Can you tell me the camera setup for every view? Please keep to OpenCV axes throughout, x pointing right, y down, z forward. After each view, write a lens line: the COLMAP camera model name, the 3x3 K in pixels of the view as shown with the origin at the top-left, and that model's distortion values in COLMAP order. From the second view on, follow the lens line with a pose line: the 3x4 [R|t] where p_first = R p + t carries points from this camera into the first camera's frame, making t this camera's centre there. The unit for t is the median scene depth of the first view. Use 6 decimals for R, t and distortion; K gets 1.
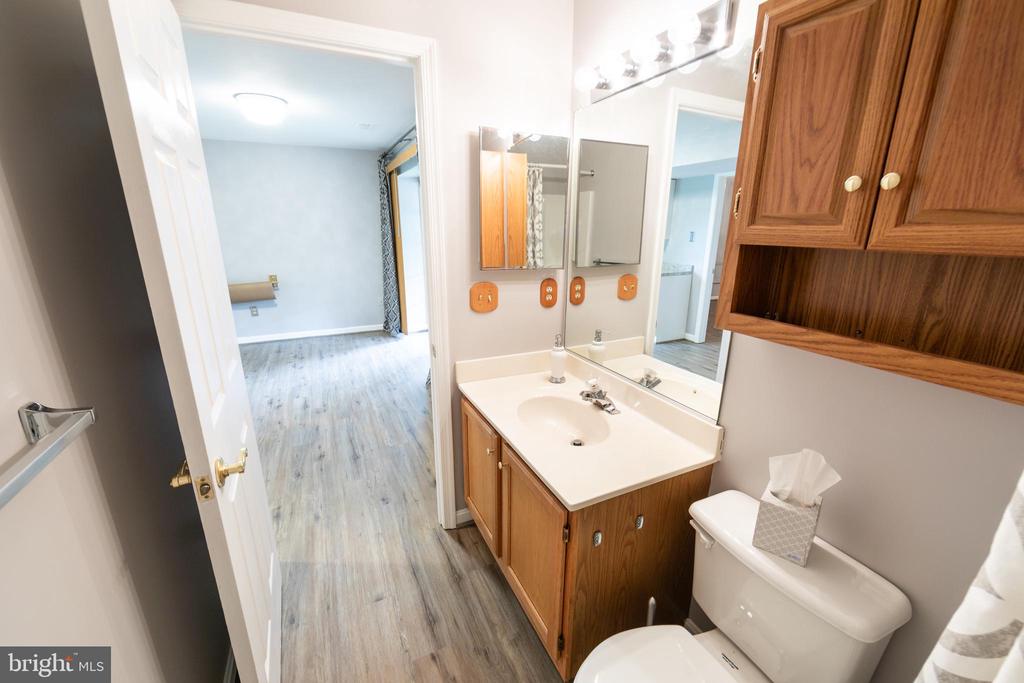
lens RADIAL K [[406.8, 0, 515.0], [0, 406.8, 340.2], [0, 0, 1]] dist [0.000549, 0.000024]
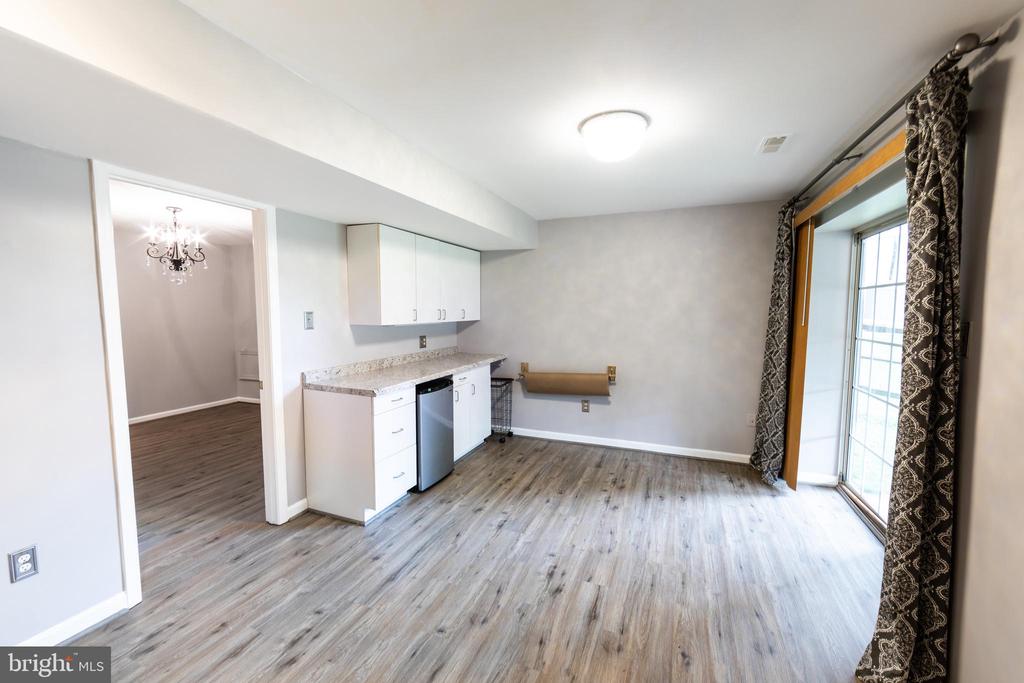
lens RADIAL K [[406.8, 0, 513.7], [0, 406.8, 341.1], [0, 0, 1]] dist [0.000549, 0.000024]
pose [[0.671862, 0.060568, -0.738196, -0.136132], [-0.202672, 0.973647, -0.104573, -0.088939], [0.712408, 0.219871, 0.666432, 0.323237]]
